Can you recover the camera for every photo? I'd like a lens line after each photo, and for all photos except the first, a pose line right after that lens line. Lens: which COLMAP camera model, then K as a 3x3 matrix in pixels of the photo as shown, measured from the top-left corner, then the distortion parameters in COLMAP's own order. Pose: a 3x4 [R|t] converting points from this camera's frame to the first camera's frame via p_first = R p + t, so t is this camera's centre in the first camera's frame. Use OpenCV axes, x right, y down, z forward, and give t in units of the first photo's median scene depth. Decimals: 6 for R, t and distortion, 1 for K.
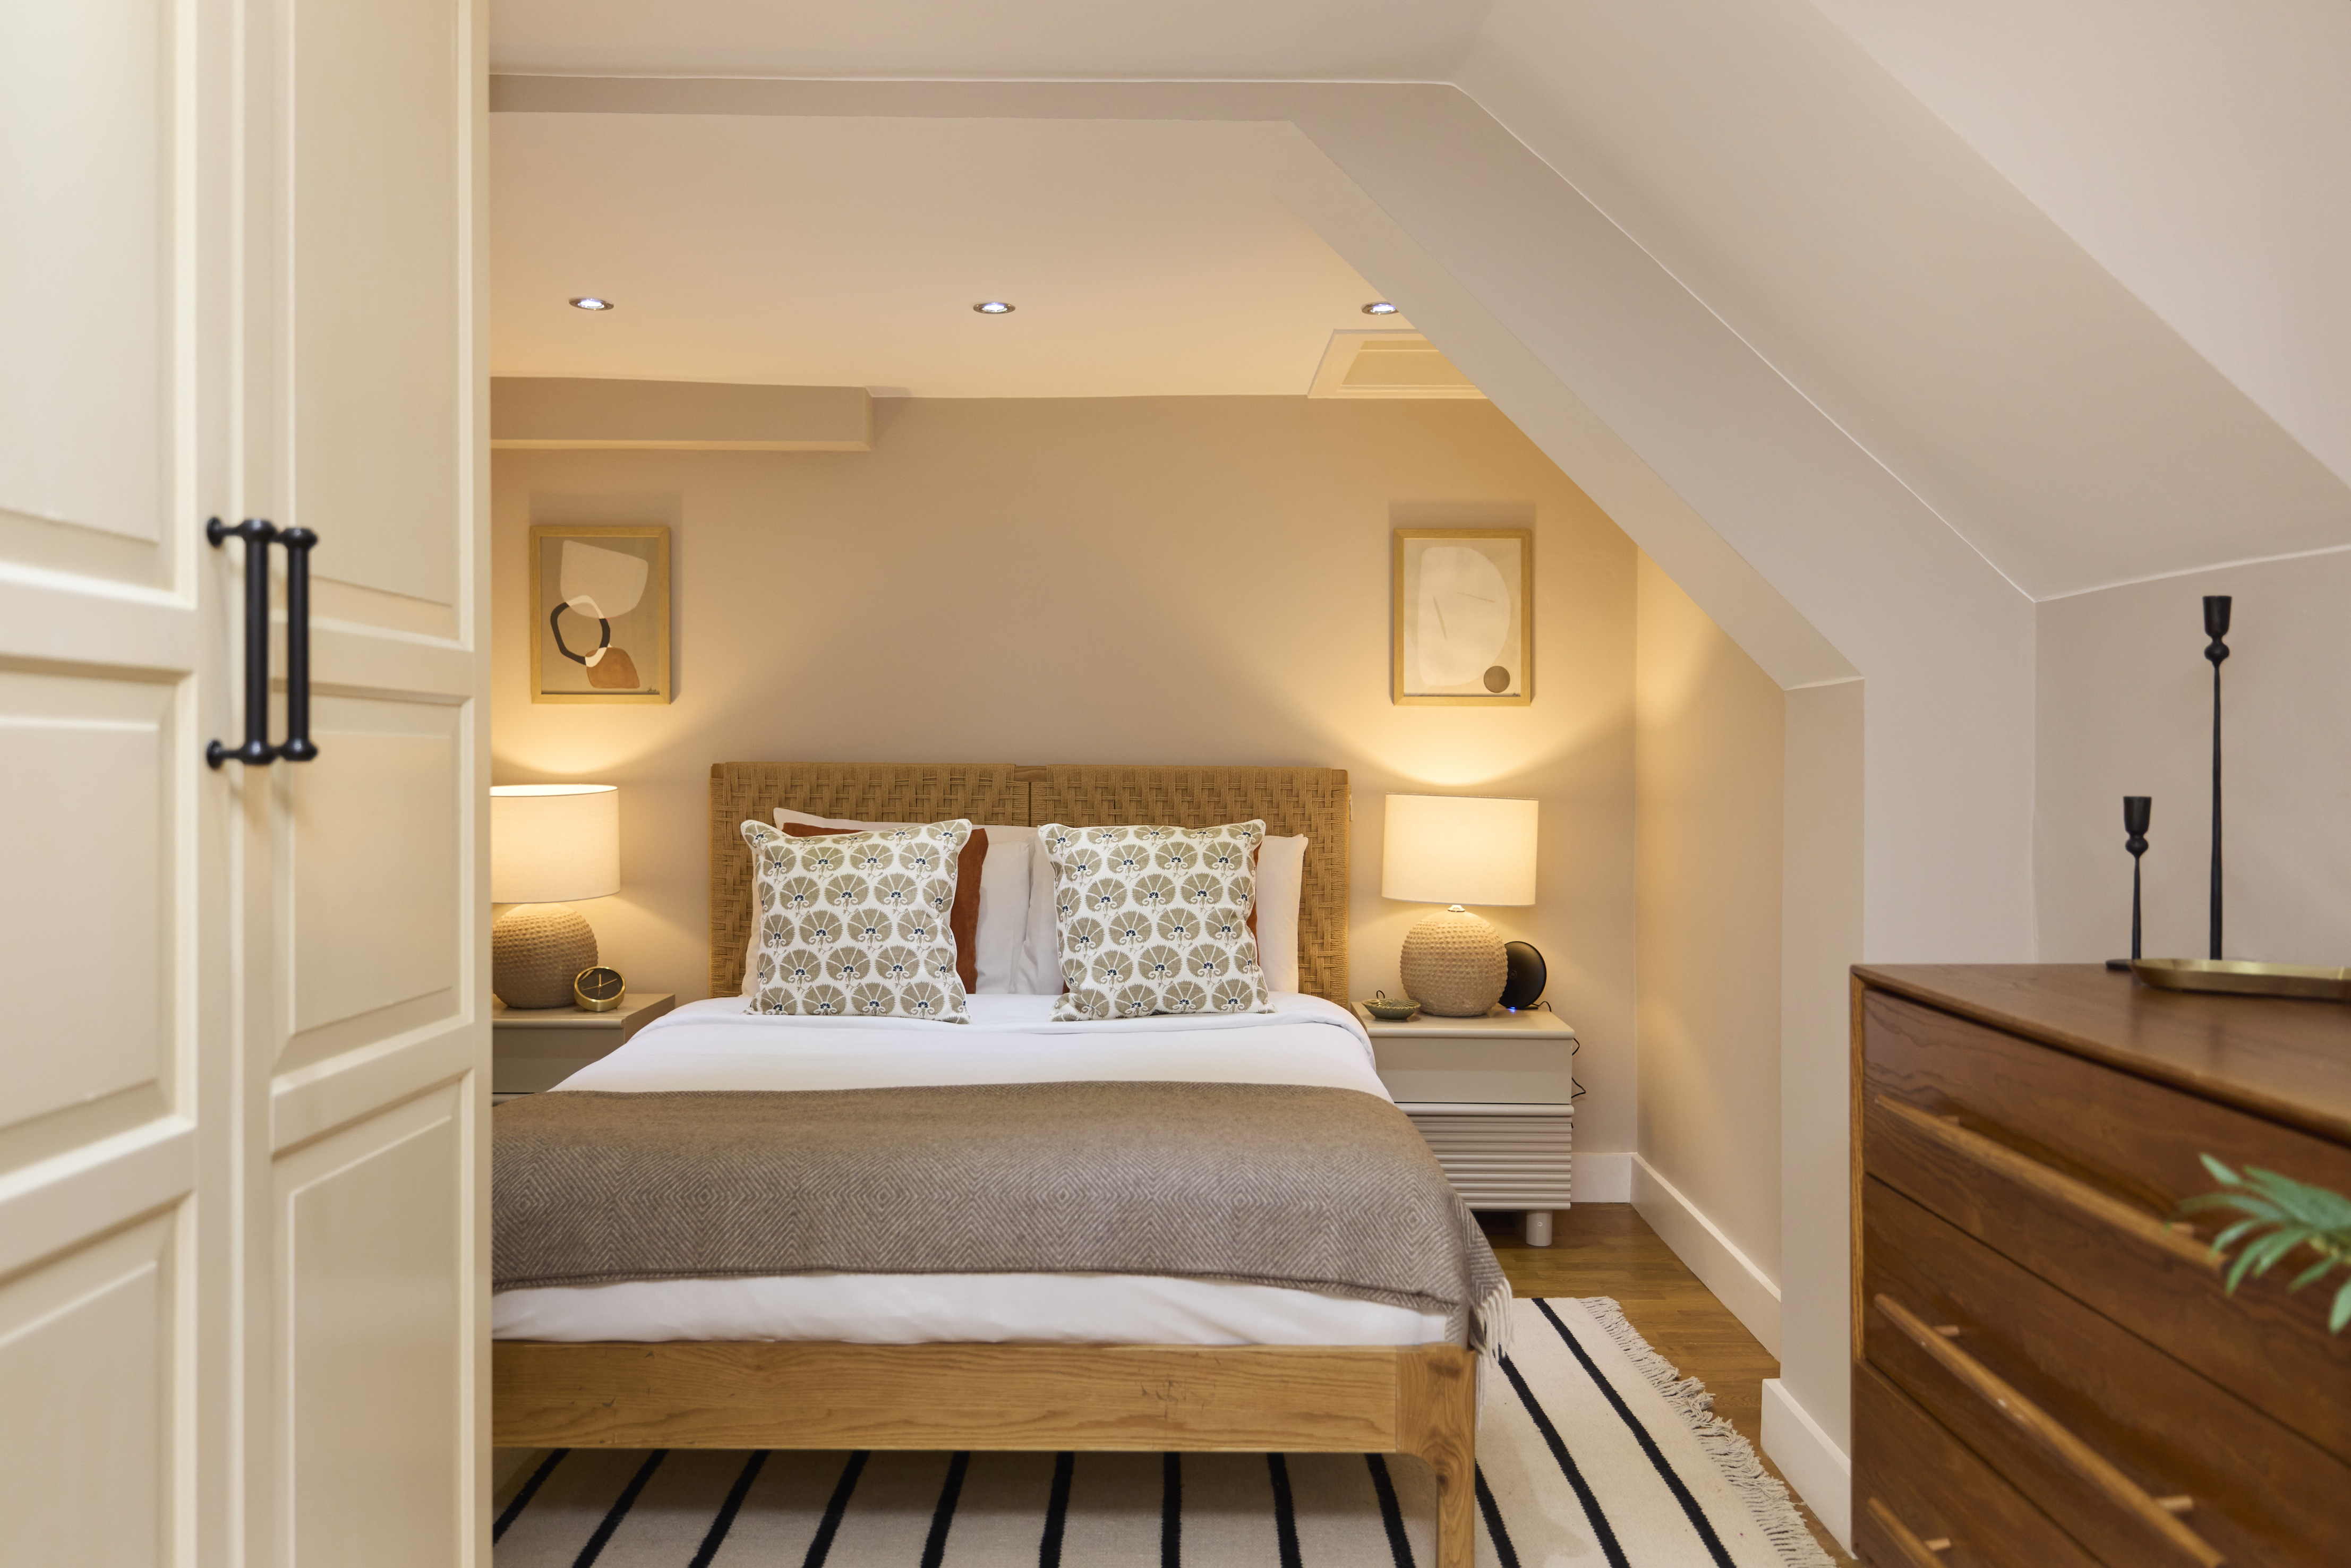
lens RADIAL K [[1803.6, 0, 1208.6], [0, 1803.6, 769.1], [0, 0, 1]] dist [0.026635, -0.032751]
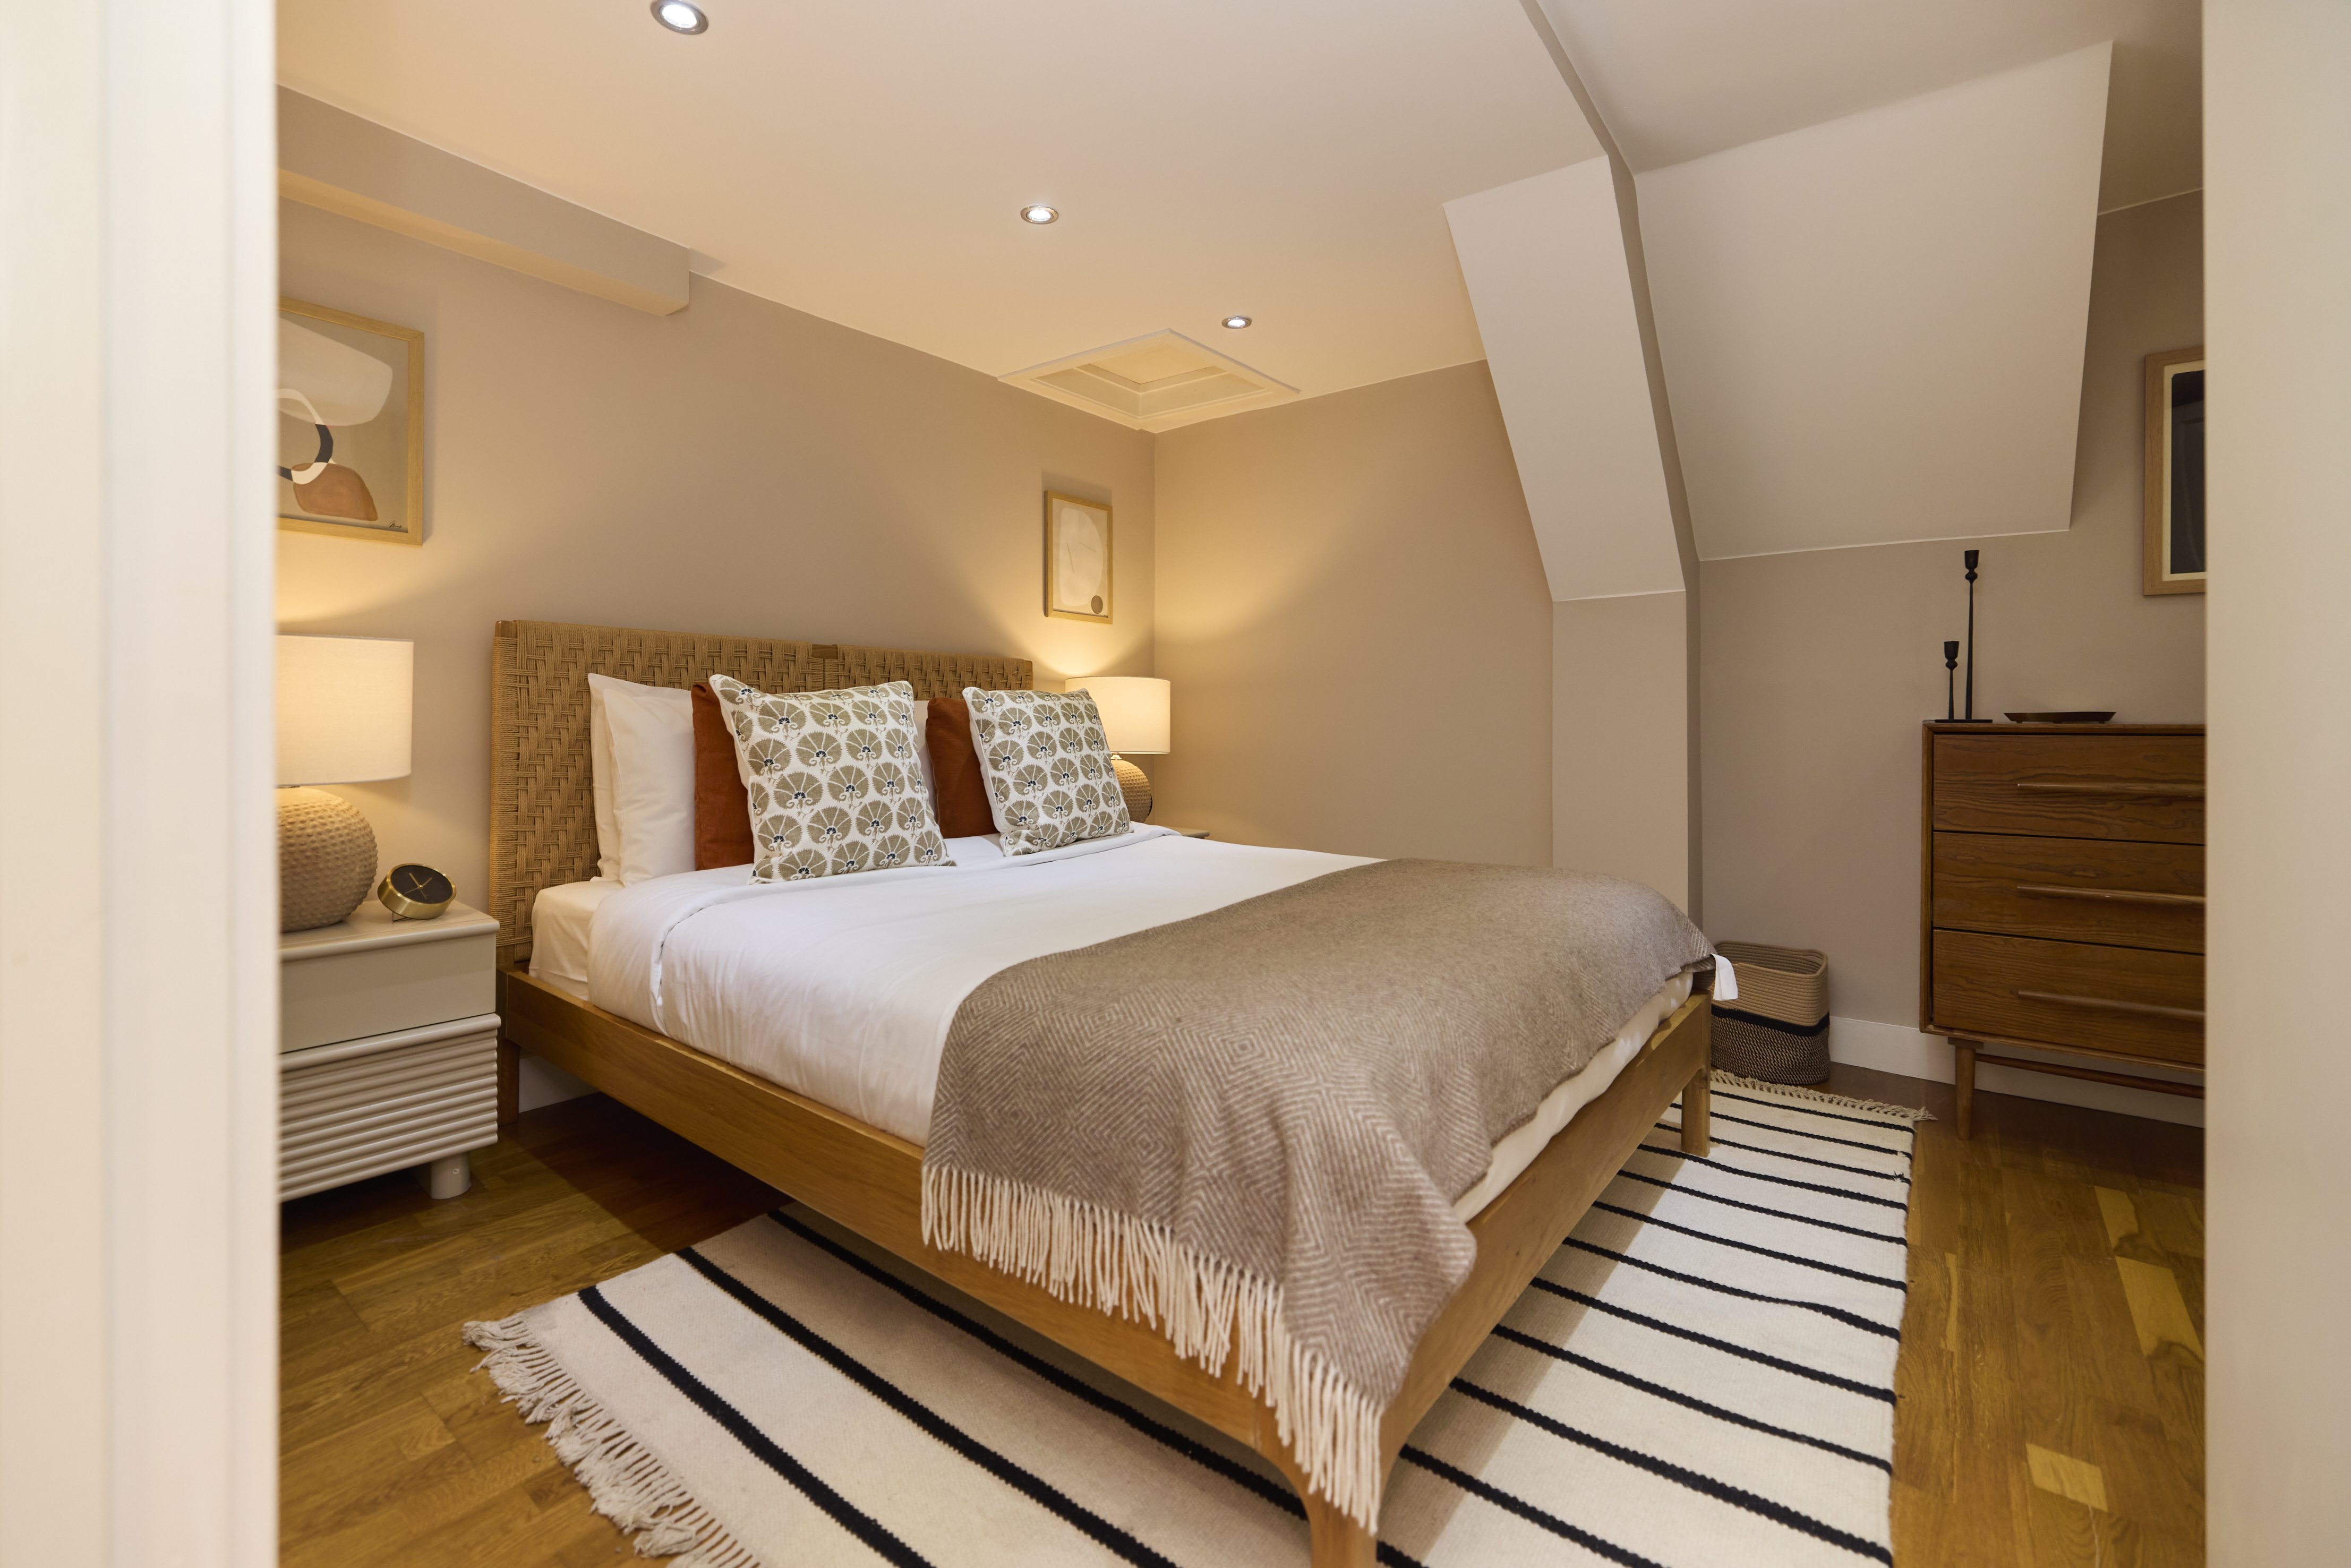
lens RADIAL K [[1003.4, 0, 1170.6], [0, 1003.4, 723.9], [0, 0, 1]] dist [-0.000026, -0.000036]
pose [[0.624176, -0.004310, 0.781272, -0.526880], [0.006303, 0.999980, 0.000482, 0.056608], [-0.781258, 0.004623, 0.624191, 0.526331]]
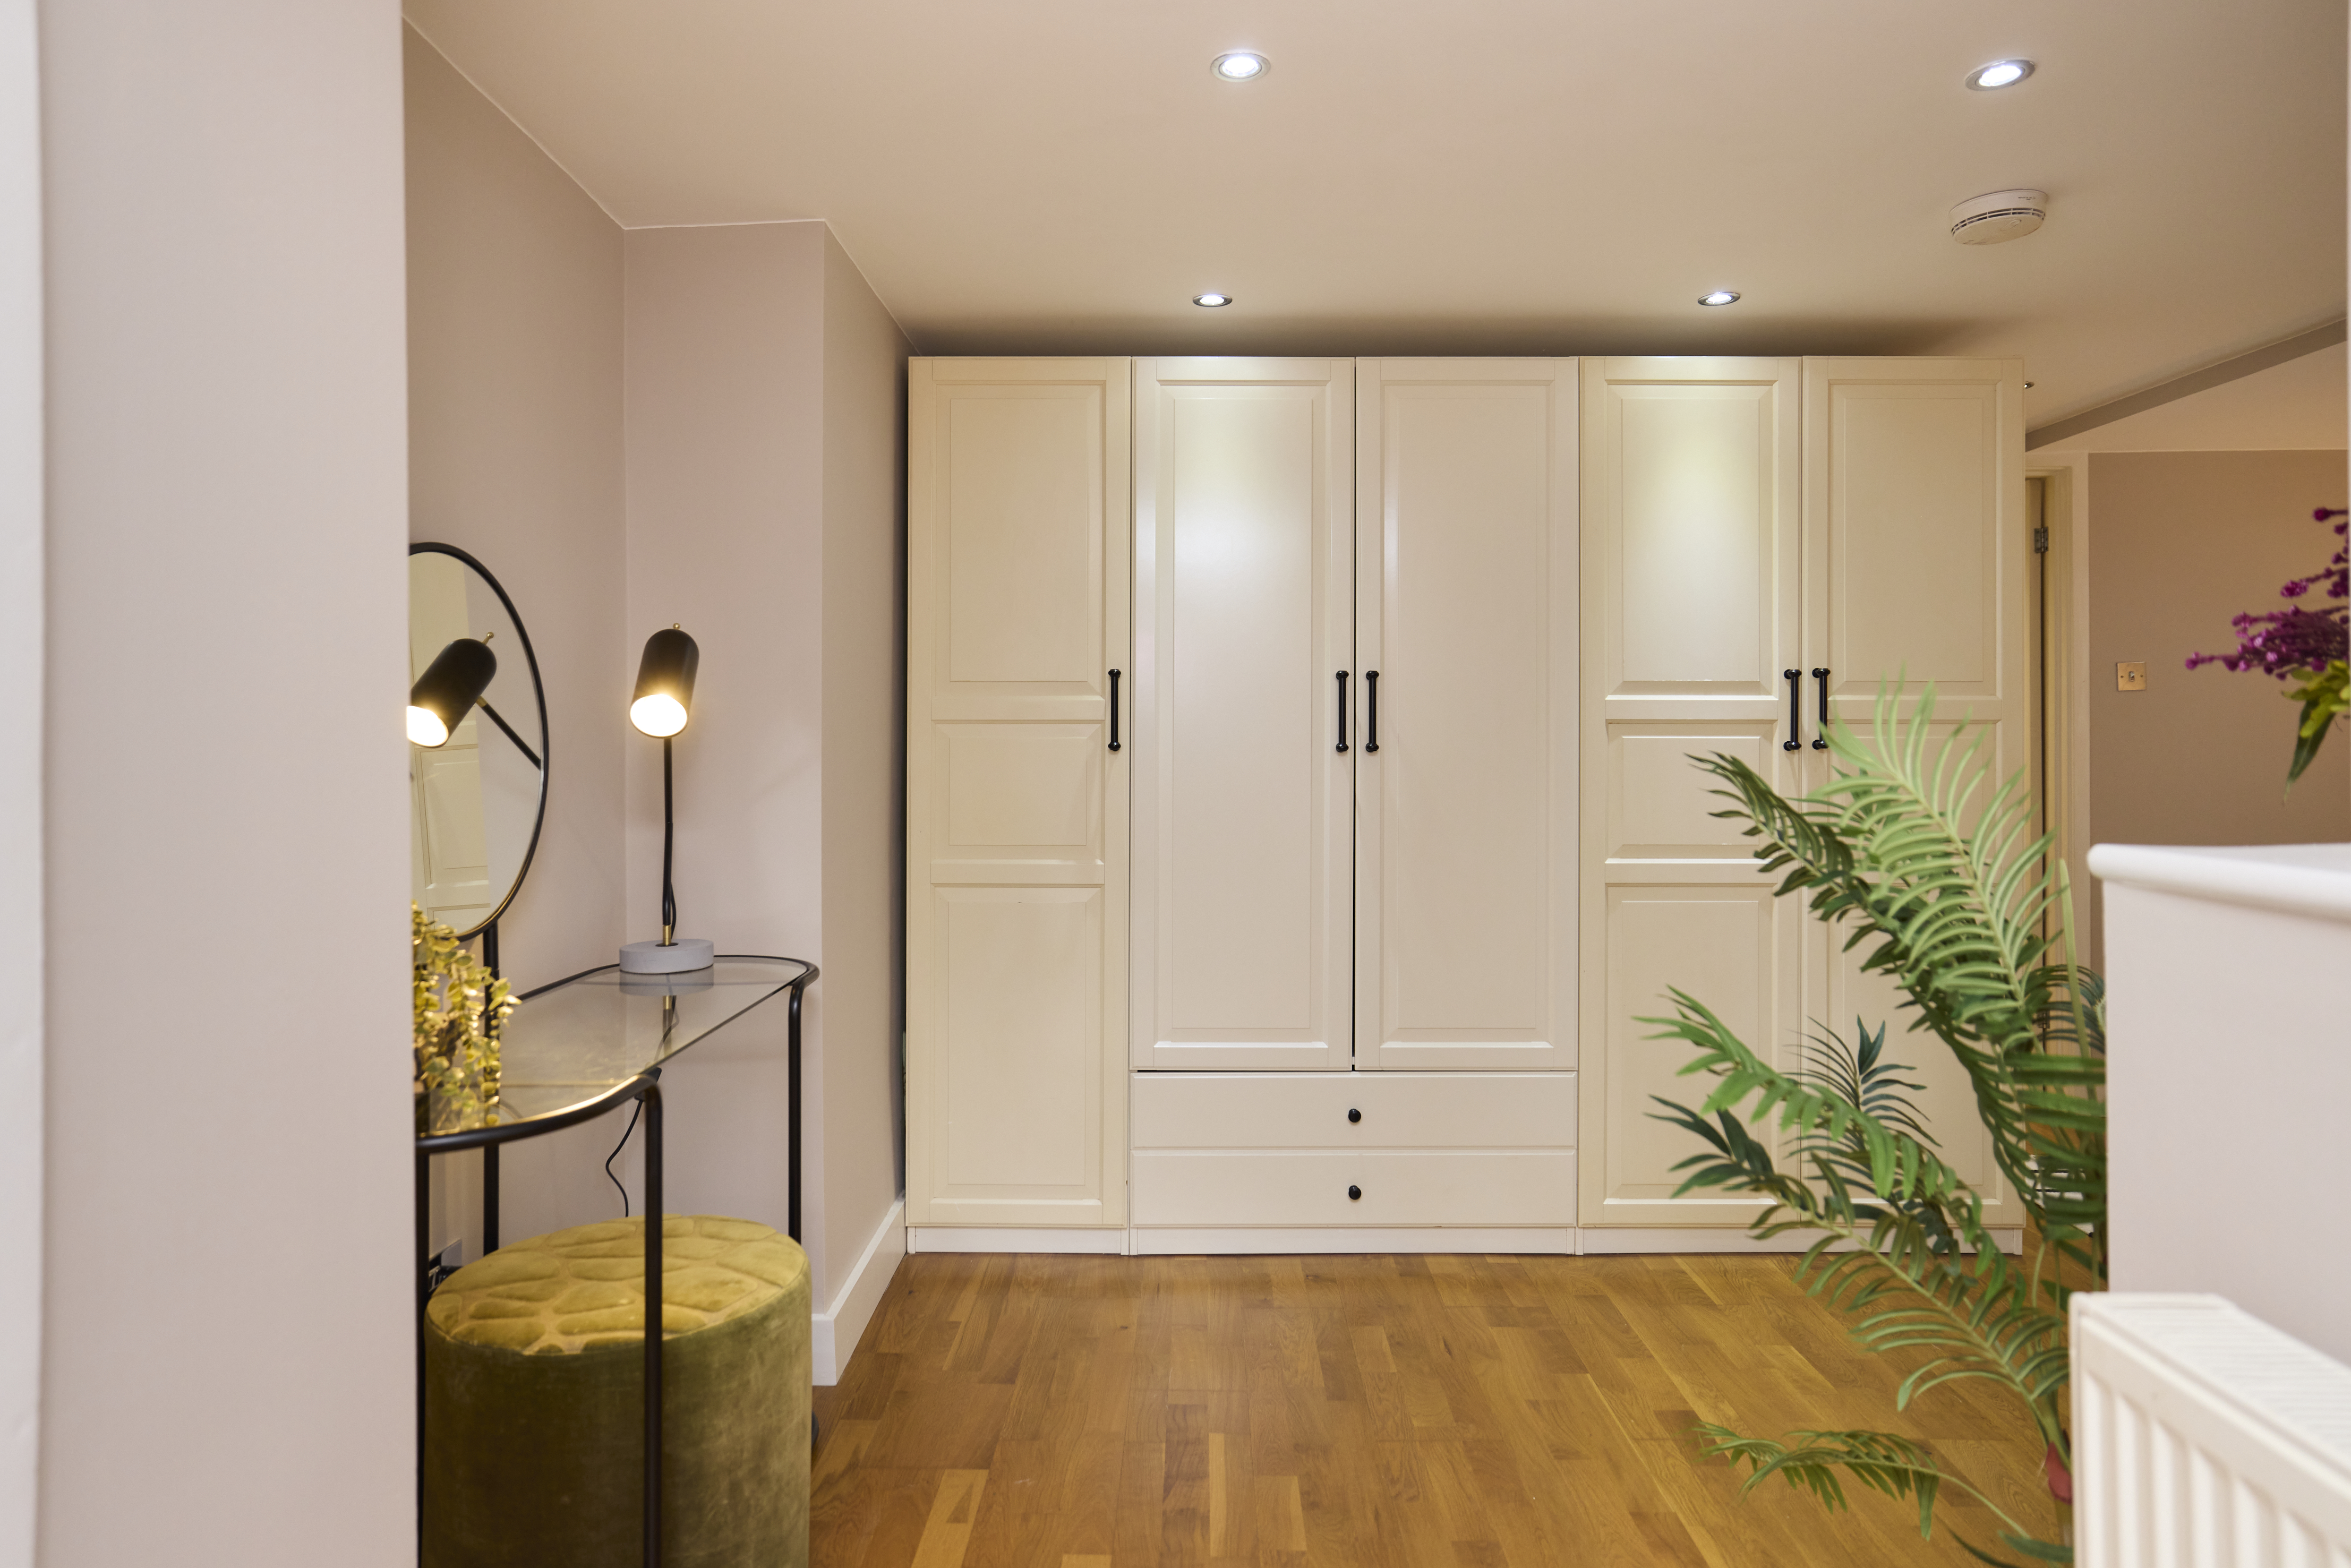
lens RADIAL K [[1344.5, 0, 1169.4], [0, 1344.5, 756.0], [0, 0, 1]] dist [-0.033657, 0.038152]
pose [[-0.023446, 0.007806, -0.999695, 0.605281], [-0.001495, 0.999968, 0.007843, -0.002650], [0.999724, 0.001679, -0.023434, -0.002116]]
